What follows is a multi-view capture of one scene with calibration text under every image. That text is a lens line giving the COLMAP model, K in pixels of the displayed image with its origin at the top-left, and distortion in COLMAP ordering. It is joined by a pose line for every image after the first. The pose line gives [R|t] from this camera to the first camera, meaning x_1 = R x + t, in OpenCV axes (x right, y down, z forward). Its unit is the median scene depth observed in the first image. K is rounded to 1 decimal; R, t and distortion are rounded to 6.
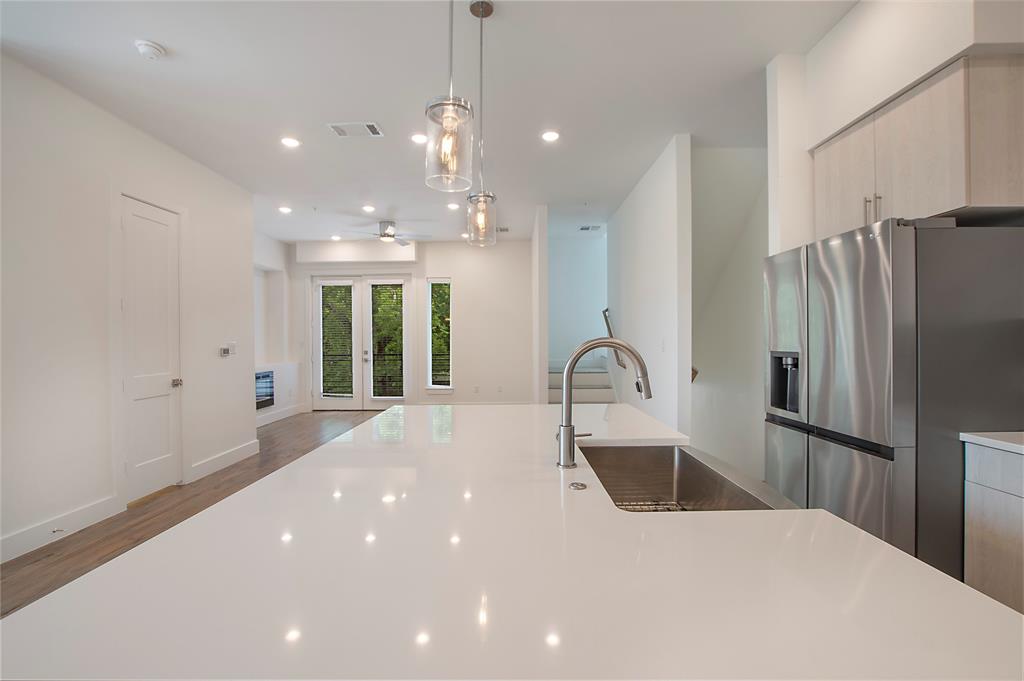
lens RADIAL K [[450.8, 0, 510.6], [0, 450.8, 342.1], [0, 0, 1]] dist [-0.029351, 0.003415]
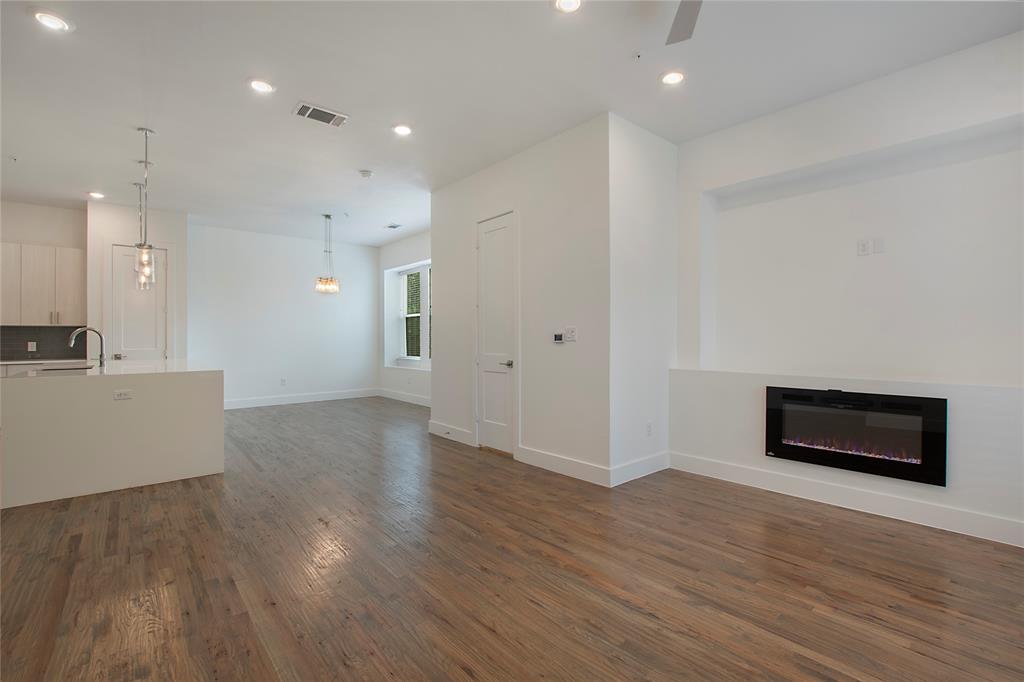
lens RADIAL K [[450.8, 0, 504.4], [0, 450.8, 340.8], [0, 0, 1]] dist [-0.029351, 0.003415]
pose [[-0.751406, 0.016583, -0.659632, 0.002303], [0.006078, 0.999816, 0.018212, 0.005584], [0.659812, 0.009675, -0.751368, 0.928117]]
